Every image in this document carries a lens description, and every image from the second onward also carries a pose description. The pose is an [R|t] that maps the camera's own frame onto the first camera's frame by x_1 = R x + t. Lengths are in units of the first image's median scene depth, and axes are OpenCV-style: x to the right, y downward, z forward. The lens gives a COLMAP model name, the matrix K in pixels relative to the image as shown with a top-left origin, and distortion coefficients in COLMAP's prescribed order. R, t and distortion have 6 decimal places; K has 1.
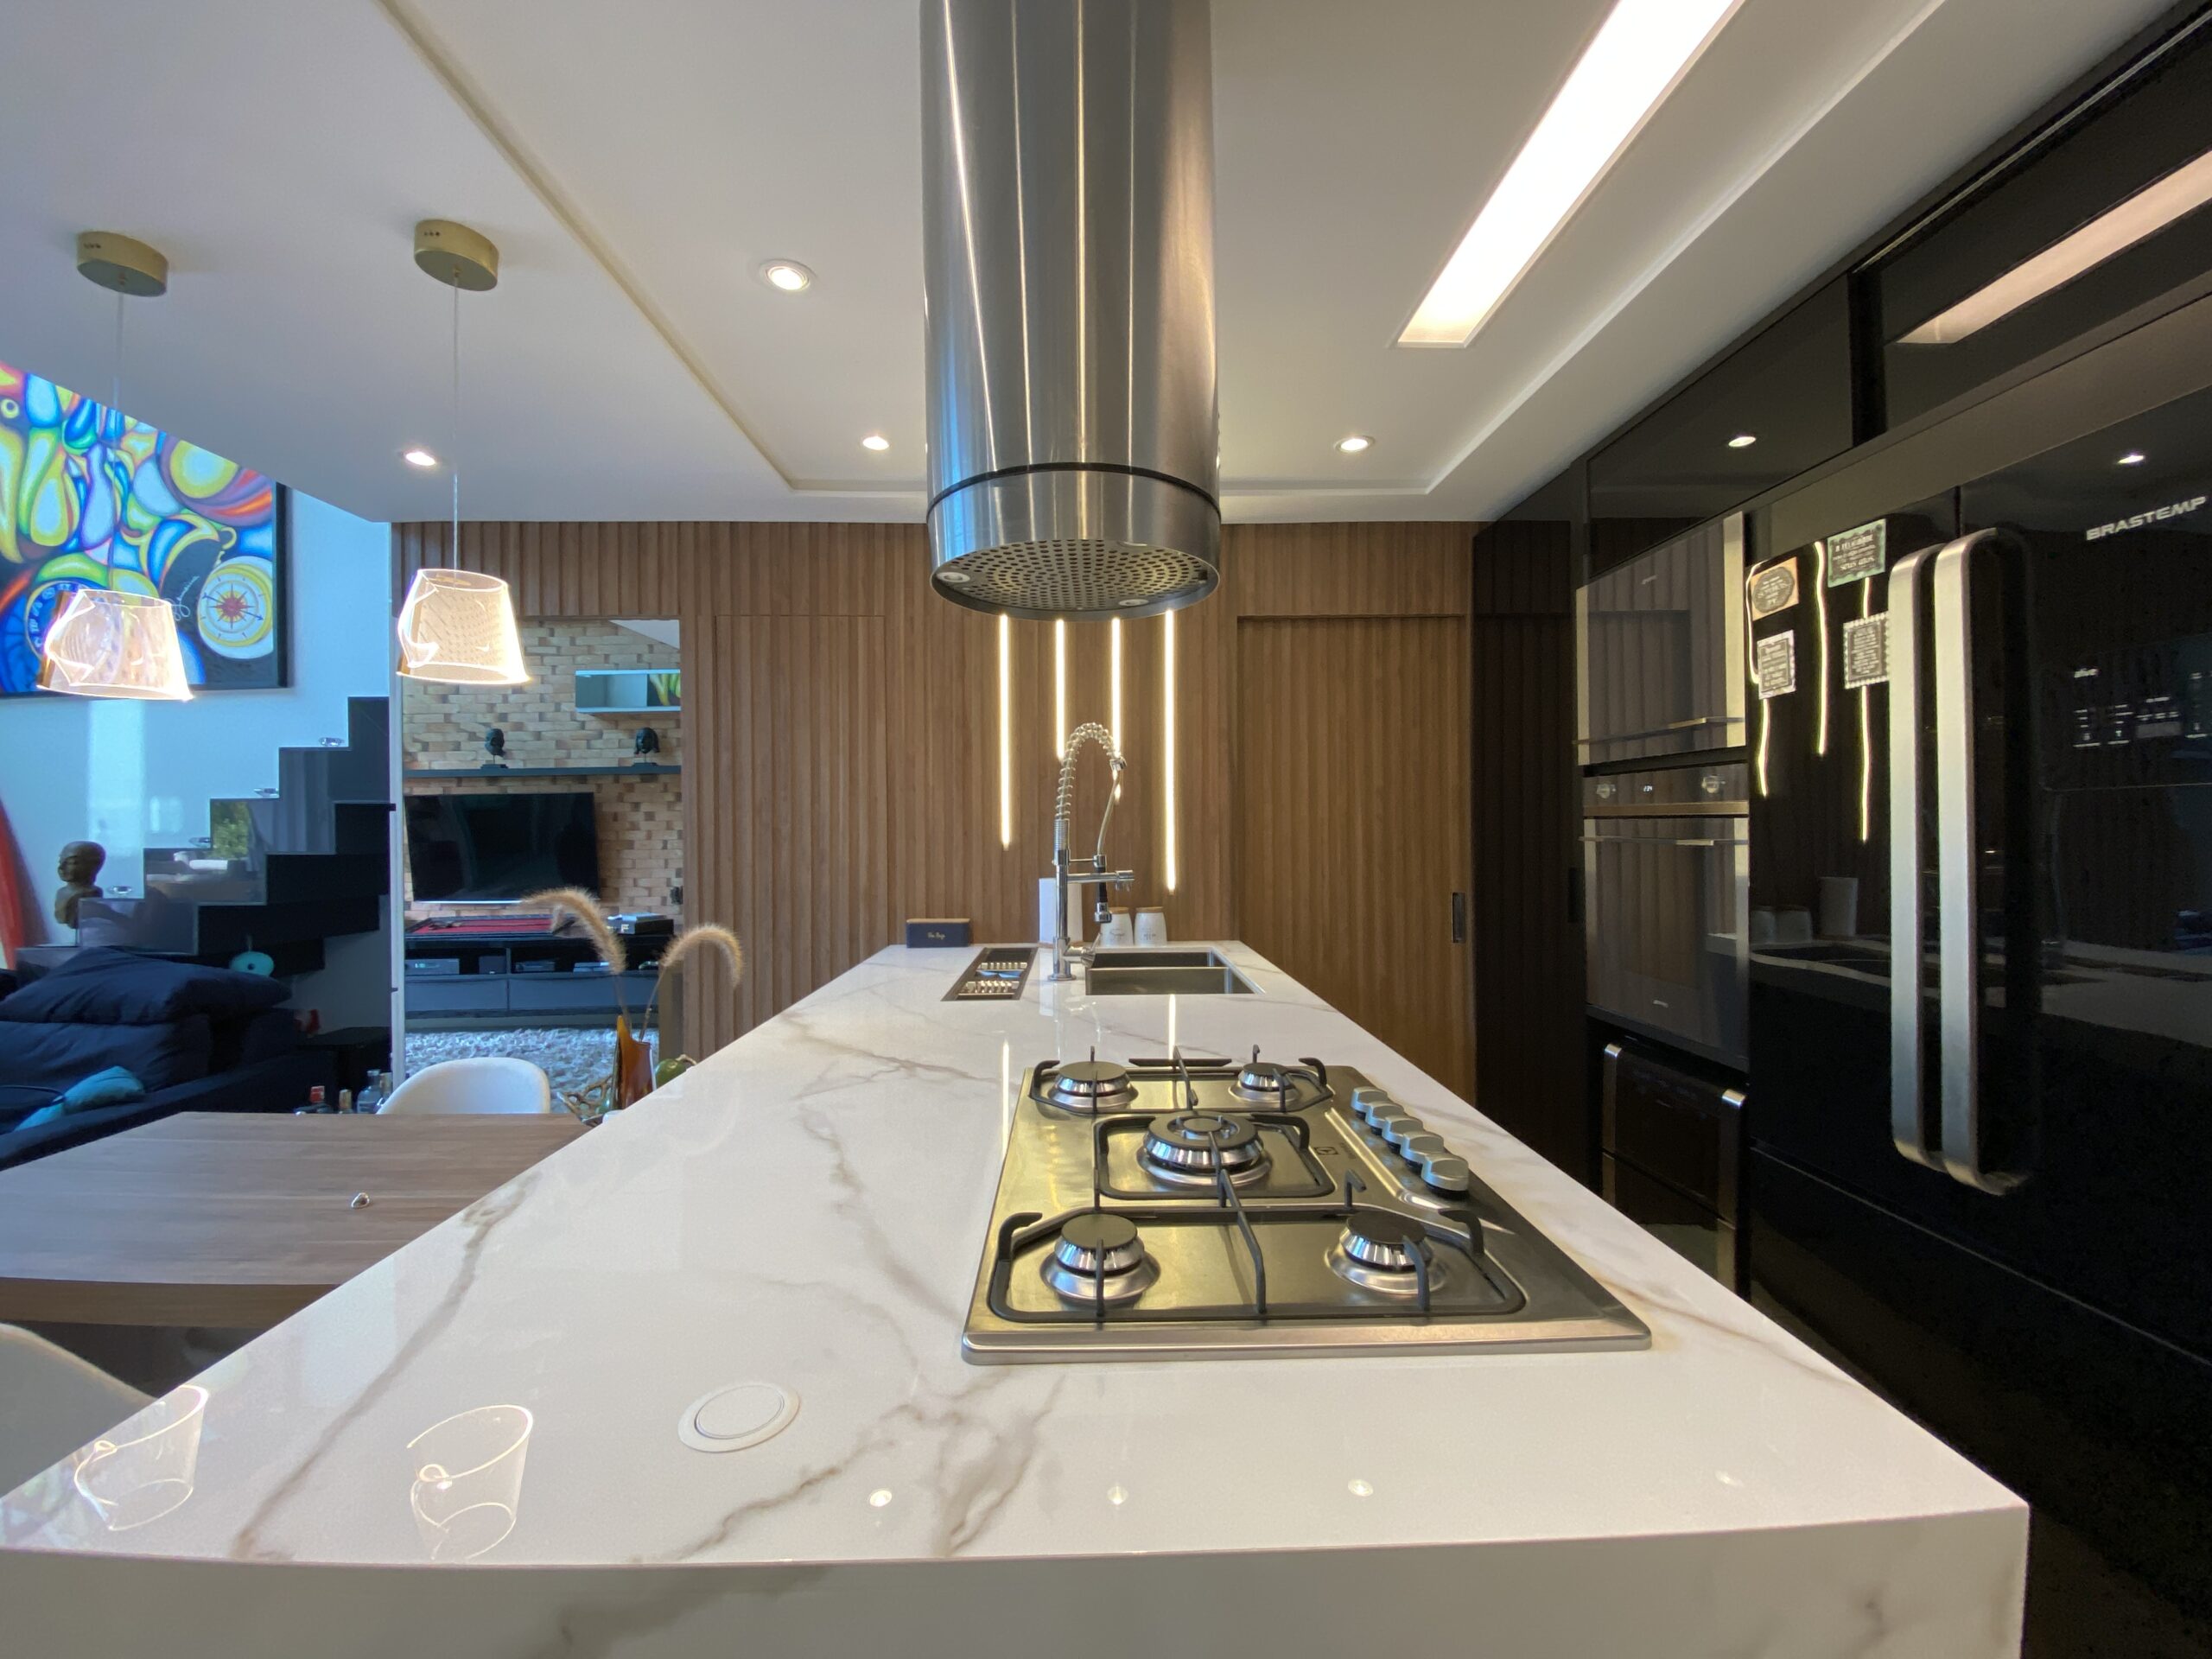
lens RADIAL K [[891.5, 0, 1104.4], [0, 891.5, 824.2], [0, 0, 1]] dist [0.023559, -0.022161]
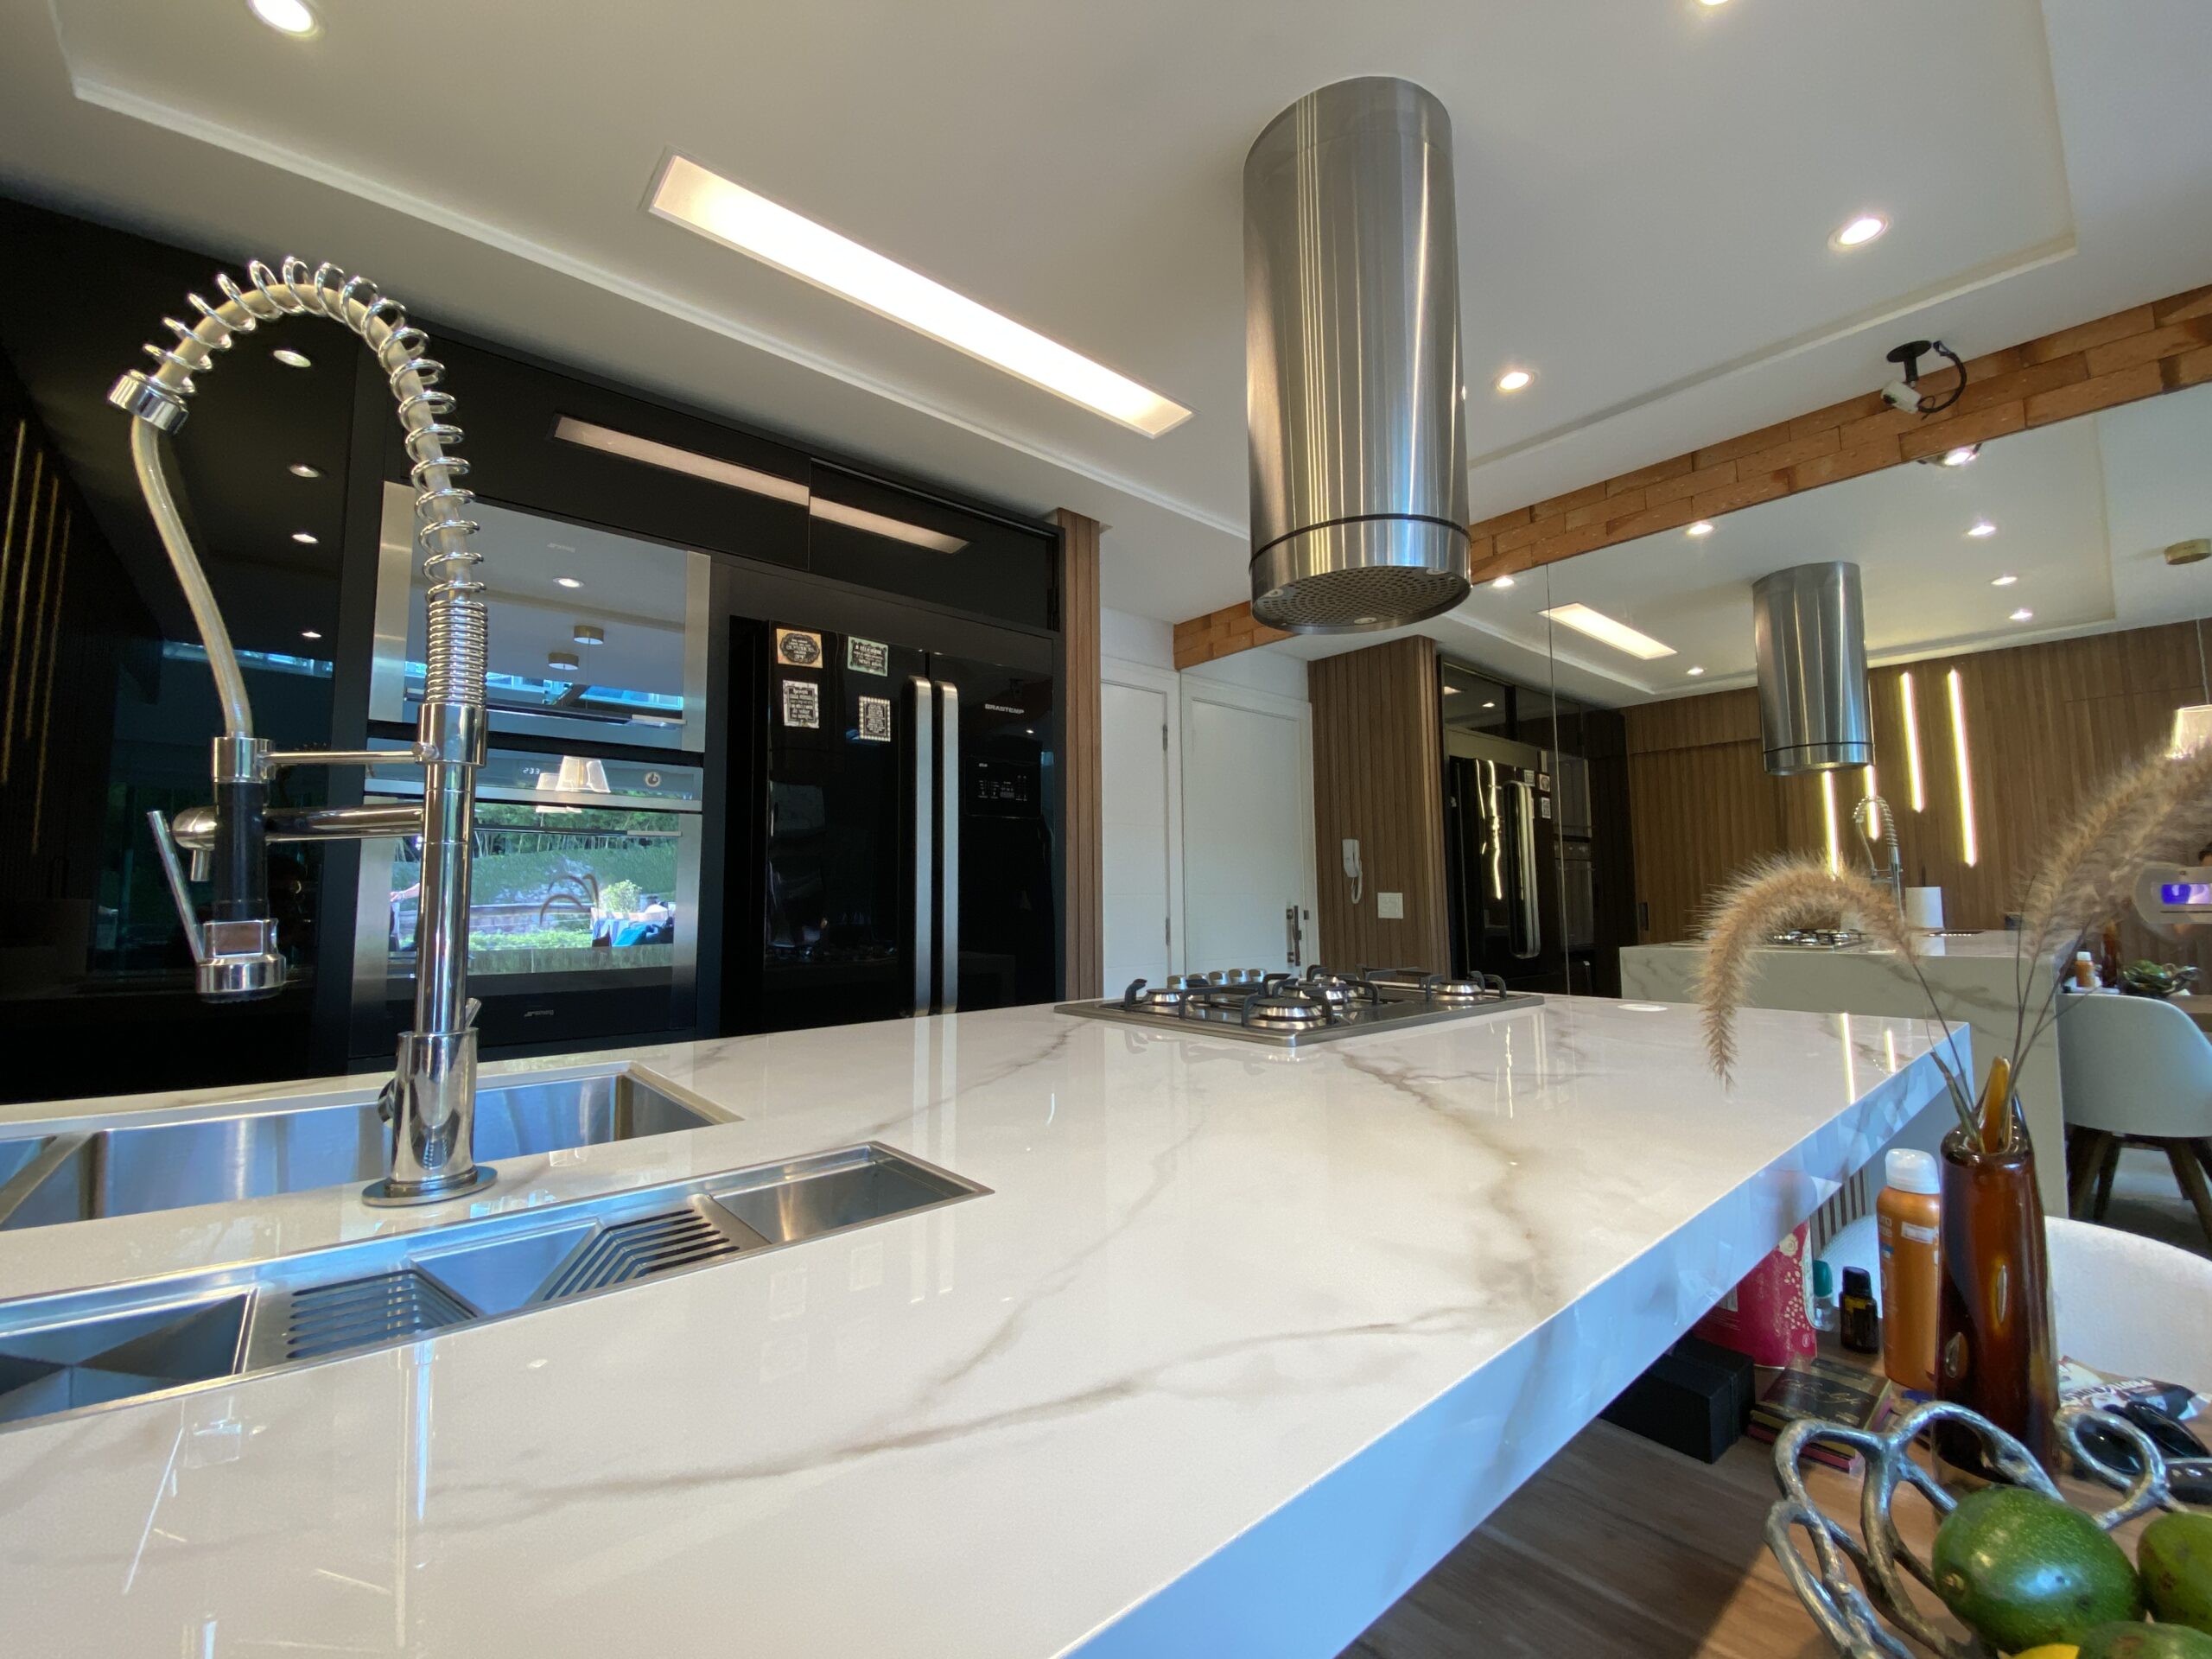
lens RADIAL K [[892.8, 0, 1106.8], [0, 892.8, 824.2], [0, 0, 1]] dist [0.022913, -0.022381]
pose [[-0.631098, 0.078501, 0.771721, -0.580814], [0.007963, 0.995469, -0.094748, 0.137098], [-0.775662, -0.053650, -0.628864, 1.514861]]
